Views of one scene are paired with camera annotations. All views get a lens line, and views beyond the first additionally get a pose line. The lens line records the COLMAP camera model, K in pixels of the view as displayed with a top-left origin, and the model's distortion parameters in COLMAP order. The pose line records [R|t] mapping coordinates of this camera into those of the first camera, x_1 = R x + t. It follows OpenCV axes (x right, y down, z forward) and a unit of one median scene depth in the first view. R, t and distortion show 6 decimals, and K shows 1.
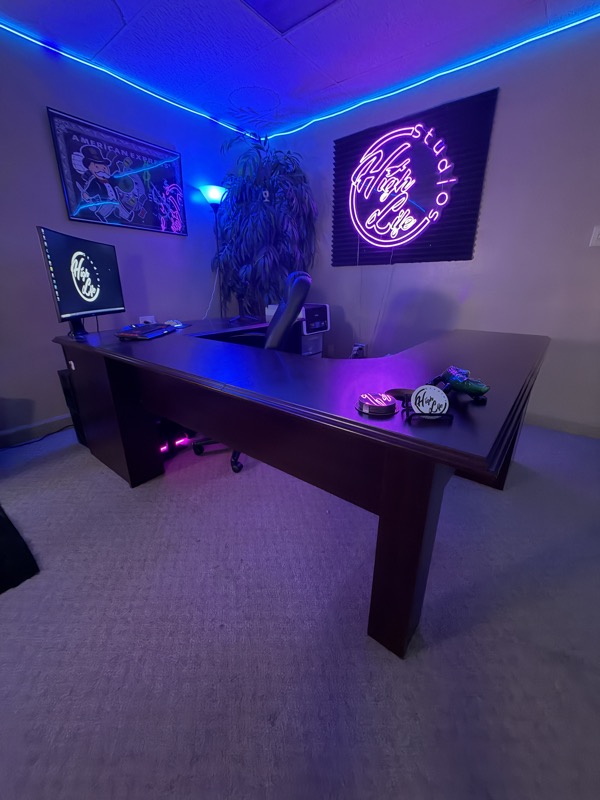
lens RADIAL K [[318.9, 0, 298.8], [0, 318.9, 401.5], [0, 0, 1]] dist [0.000298, -0.000025]
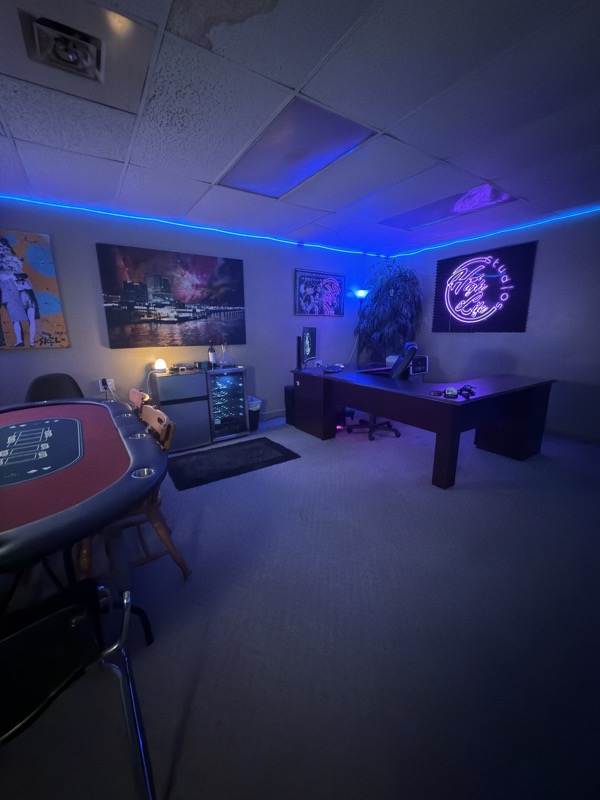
lens RADIAL K [[318.9, 0, 298.8], [0, 318.9, 401.5], [0, 0, 1]] dist [0.000298, -0.000025]
pose [[0.952604, 0.065370, -0.297106, -0.036273], [-0.101363, 0.989037, -0.107389, 0.169999], [0.286829, 0.132414, 0.948786, -0.730060]]
